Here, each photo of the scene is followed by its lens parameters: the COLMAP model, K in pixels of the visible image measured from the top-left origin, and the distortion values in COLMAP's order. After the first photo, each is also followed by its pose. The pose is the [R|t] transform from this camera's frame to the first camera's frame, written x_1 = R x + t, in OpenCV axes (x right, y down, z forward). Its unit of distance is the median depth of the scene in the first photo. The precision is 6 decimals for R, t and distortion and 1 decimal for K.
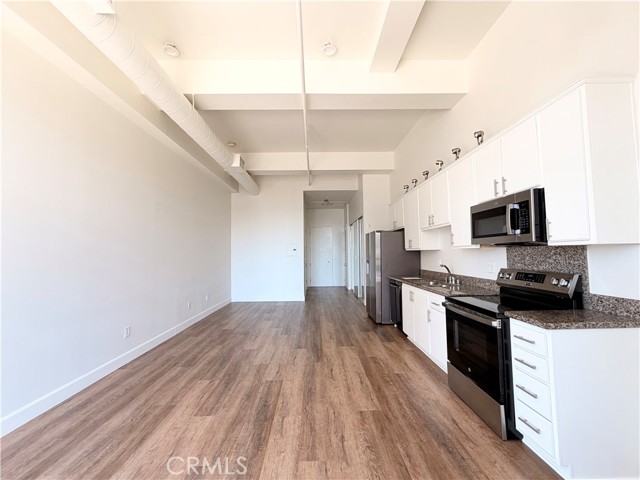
lens RADIAL K [[255.7, 0, 318.1], [0, 255.7, 240.9], [0, 0, 1]] dist [-0.000655, -0.000357]
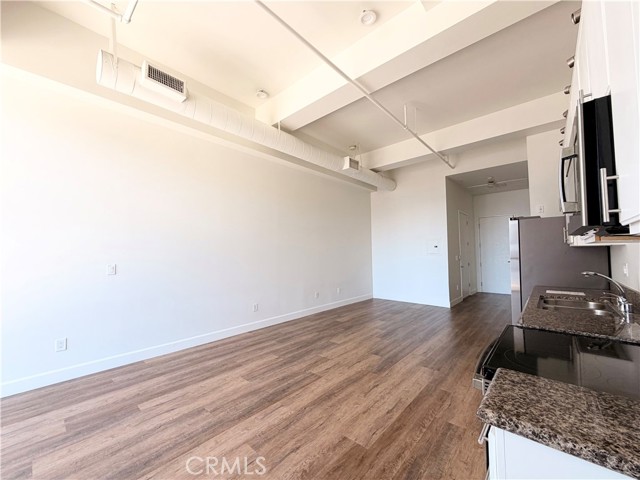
lens RADIAL K [[255.7, 0, 318.1], [0, 255.7, 240.3], [0, 0, 1]] dist [-0.000655, -0.000357]
pose [[0.729440, -0.028505, -0.683450, 0.515858], [0.034496, 0.999393, -0.004865, 0.008964], [0.683174, -0.020028, 0.729981, 0.243077]]
